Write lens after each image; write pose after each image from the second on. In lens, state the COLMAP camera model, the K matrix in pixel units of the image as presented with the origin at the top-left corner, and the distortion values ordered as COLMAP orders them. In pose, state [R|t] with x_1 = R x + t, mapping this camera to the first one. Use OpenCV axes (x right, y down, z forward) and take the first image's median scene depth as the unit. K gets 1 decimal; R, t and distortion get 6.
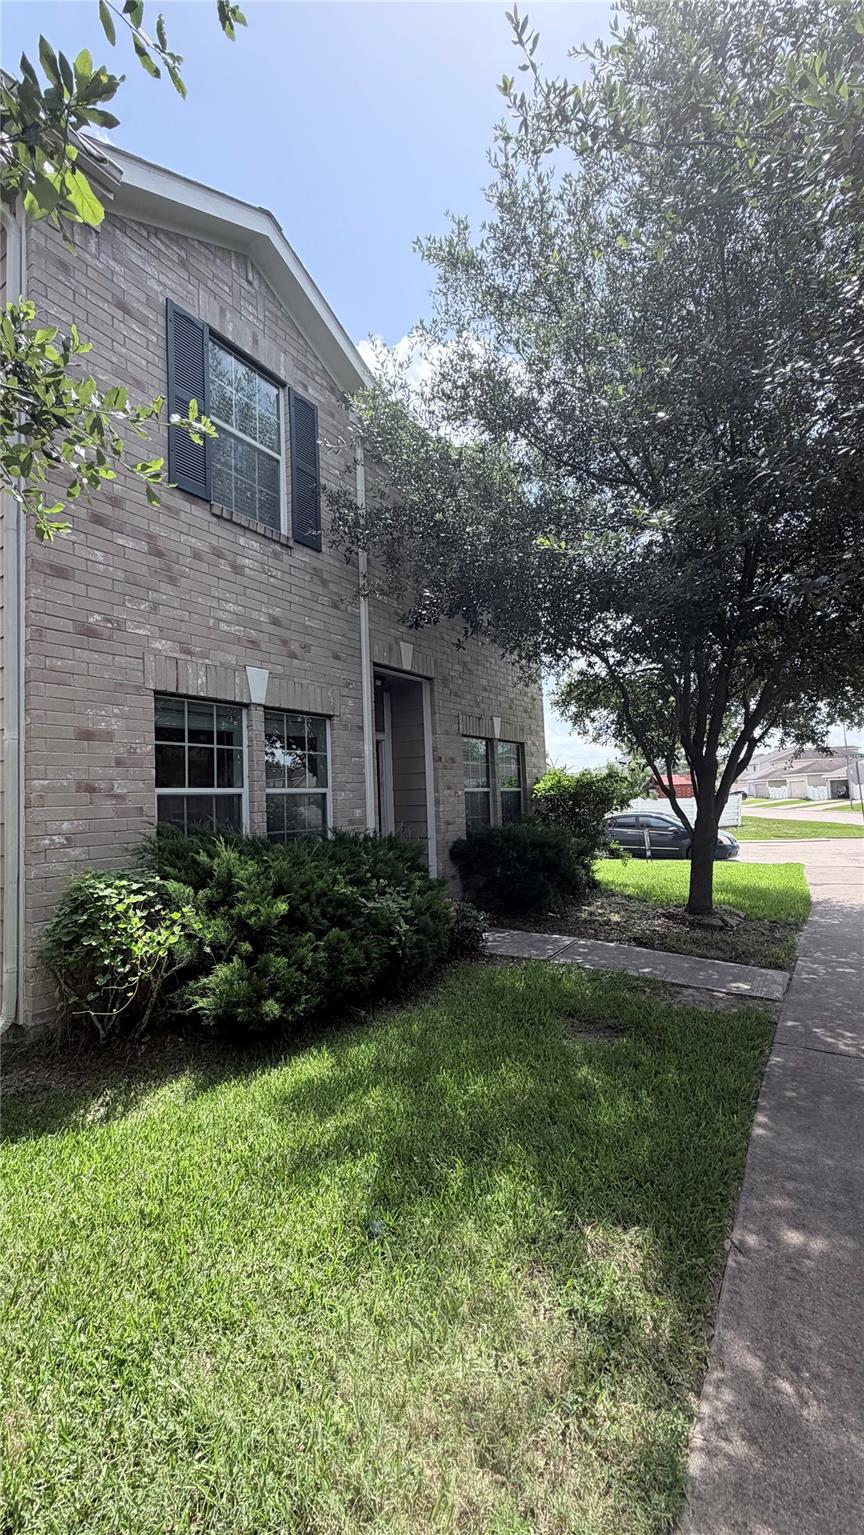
lens RADIAL K [[614.7, 0, 427.3], [0, 614.7, 764.5], [0, 0, 1]] dist [-0.001534, 0.001040]
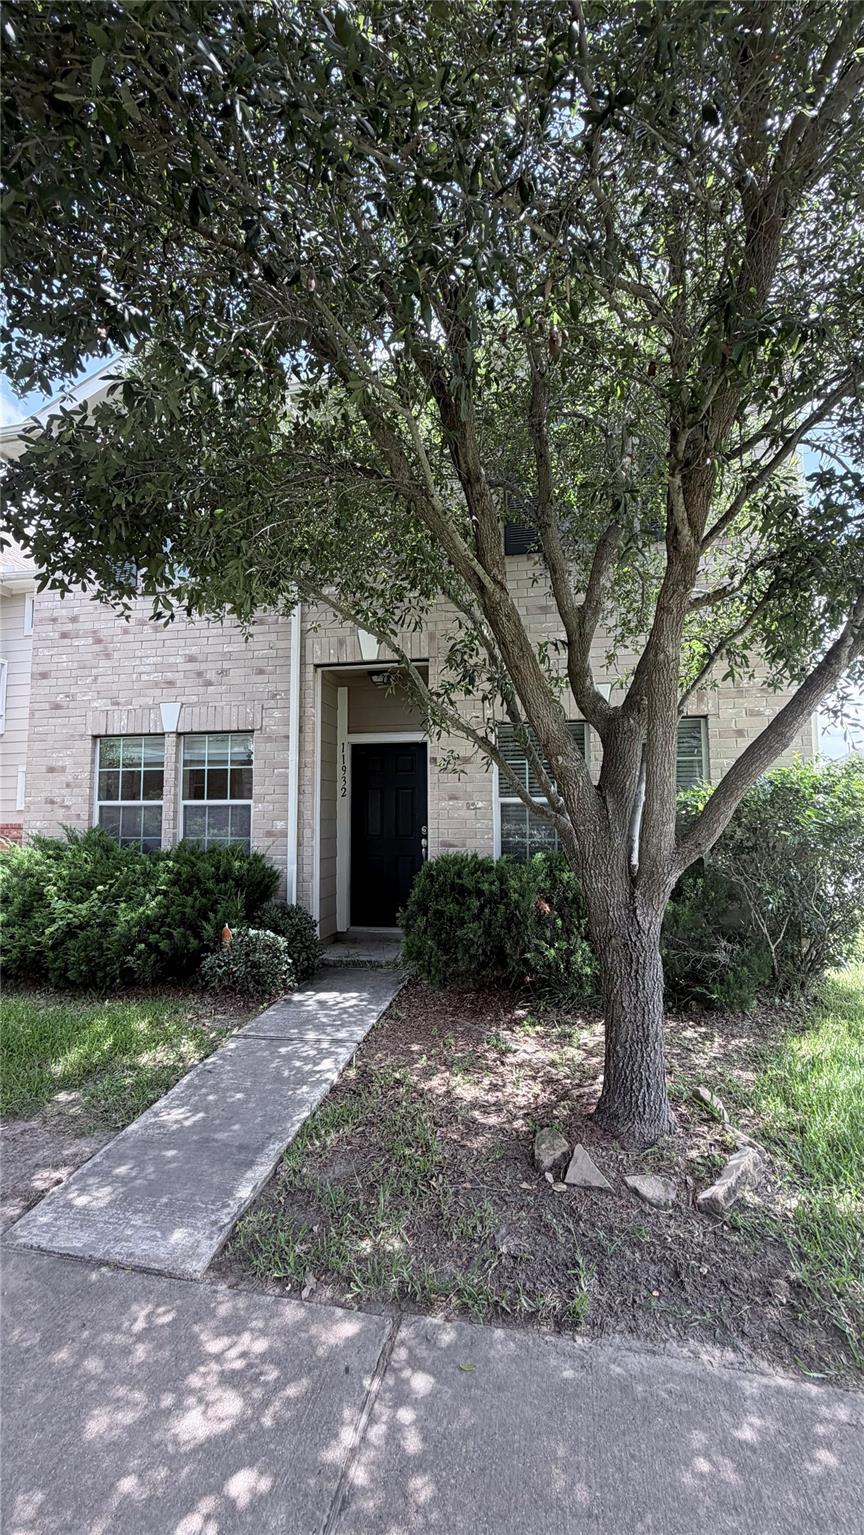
lens RADIAL K [[614.7, 0, 427.3], [0, 614.7, 764.5], [0, 0, 1]] dist [-0.001534, 0.001040]
pose [[0.385025, -0.040730, -0.922007, 1.116875], [0.047075, 0.998592, -0.024455, 0.021830], [0.921705, -0.033988, 0.386400, 1.059679]]
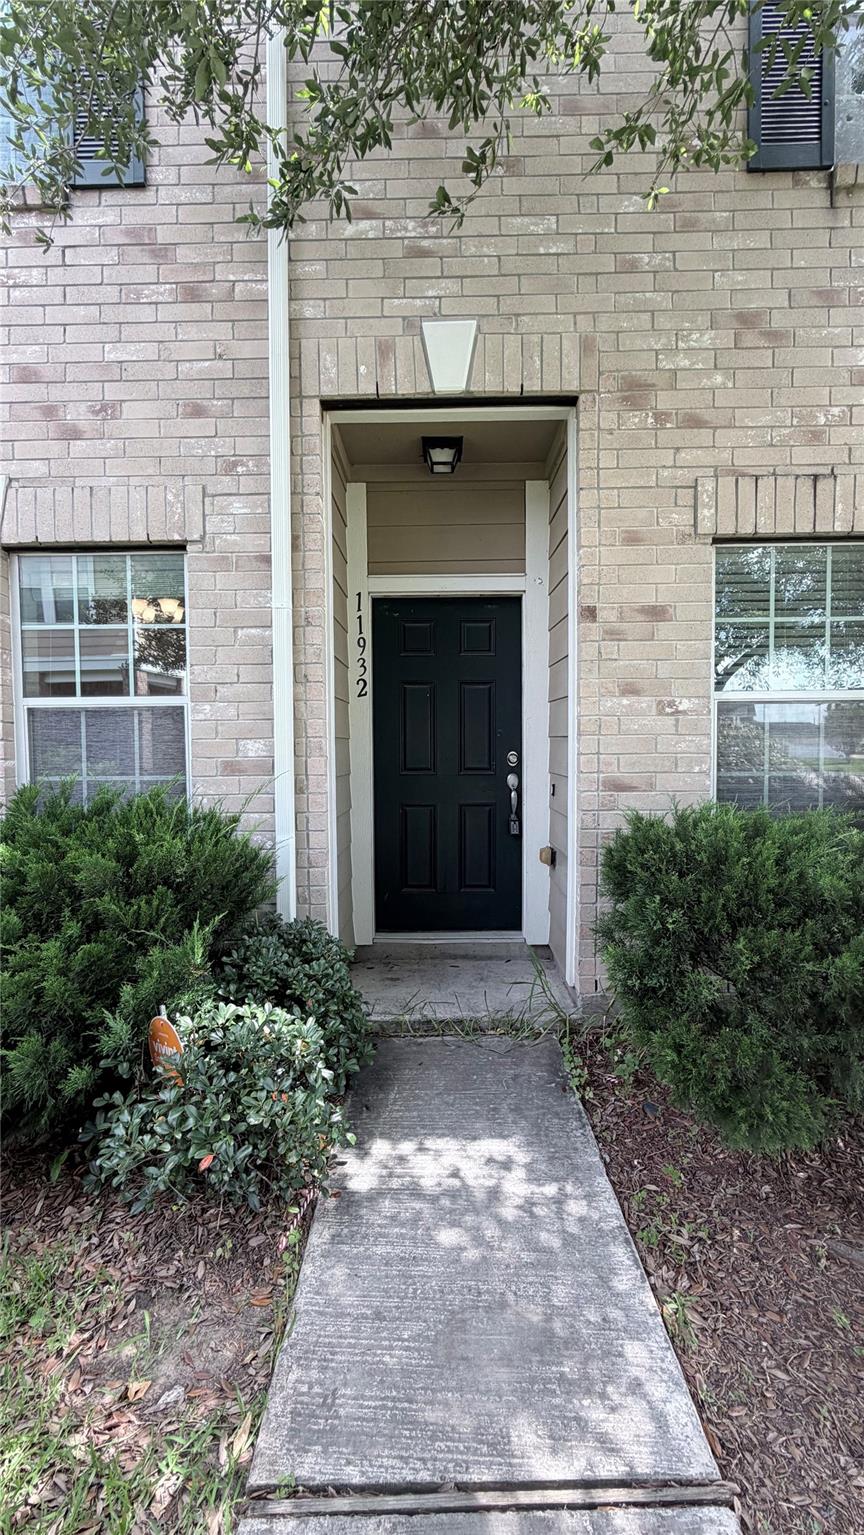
lens RADIAL K [[614.7, 0, 427.3], [0, 614.7, 764.5], [0, 0, 1]] dist [-0.001534, 0.001040]
pose [[0.546228, 0.060387, -0.835457, 0.433791], [0.040534, 0.994324, 0.098371, 0.063152], [0.836655, -0.087598, 0.540680, 1.081391]]
